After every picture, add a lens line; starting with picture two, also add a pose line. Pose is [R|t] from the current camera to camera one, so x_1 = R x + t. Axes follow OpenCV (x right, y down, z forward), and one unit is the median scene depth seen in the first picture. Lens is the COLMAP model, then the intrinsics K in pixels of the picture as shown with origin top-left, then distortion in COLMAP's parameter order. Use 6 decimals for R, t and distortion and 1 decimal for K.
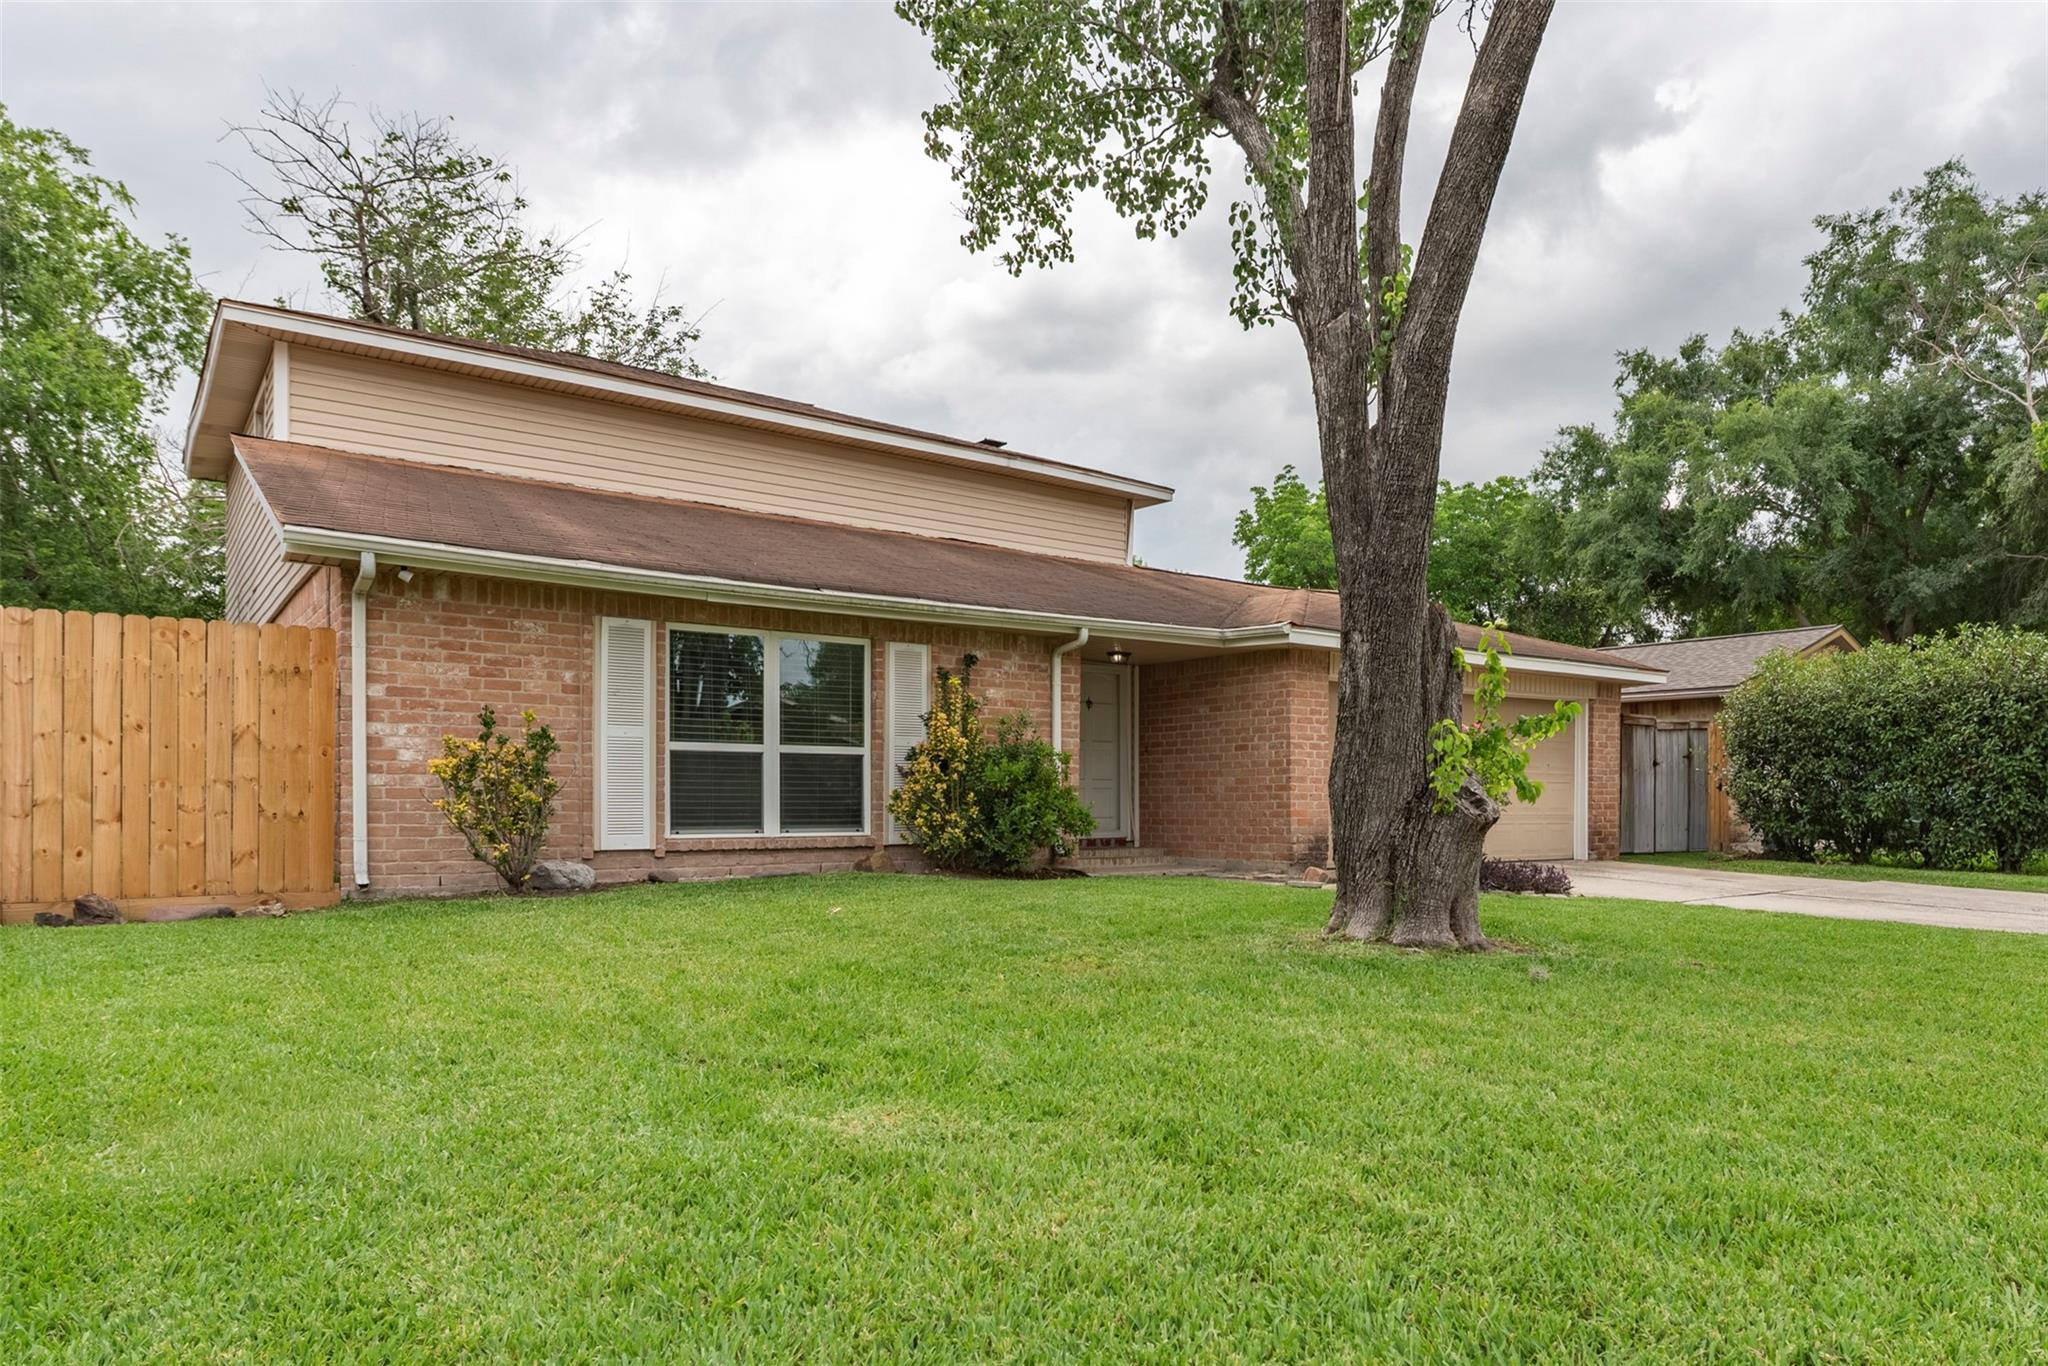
lens RADIAL K [[998.4, 0, 1045.9], [0, 998.4, 774.0], [0, 0, 1]] dist [-0.026324, 0.001089]
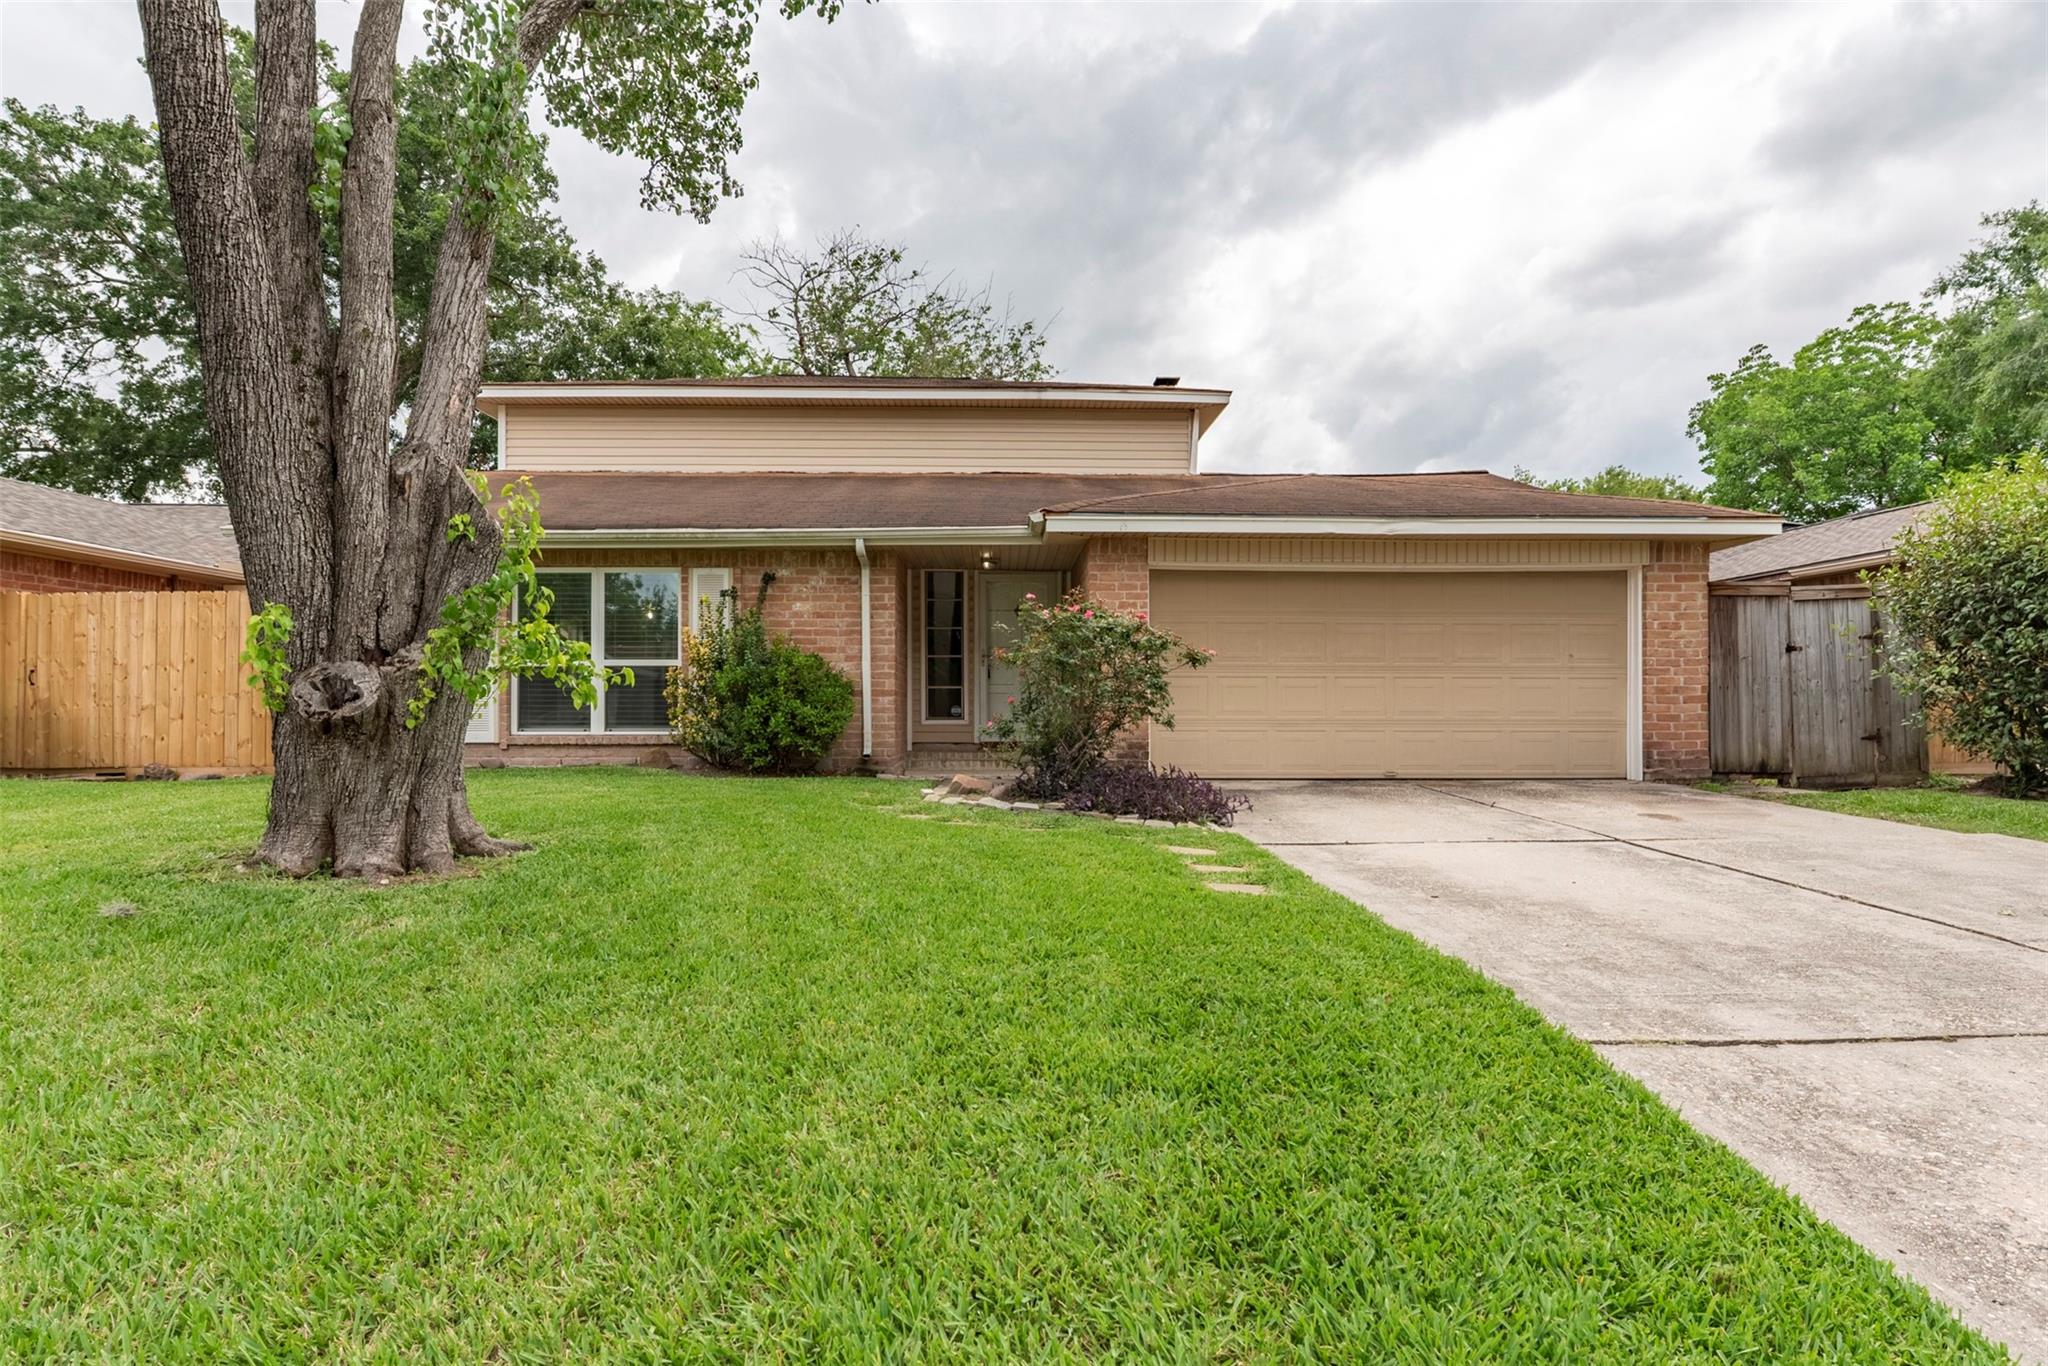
lens RADIAL K [[821.5, 0, 1026.1], [0, 821.5, 682.3], [0, 0, 1]] dist [-0.017235, -0.001209]
pose [[0.868206, -0.018183, -0.495870, 0.601721], [0.015112, 0.999834, -0.010203, 0.014552], [0.495973, 0.001364, 0.868337, 0.338840]]
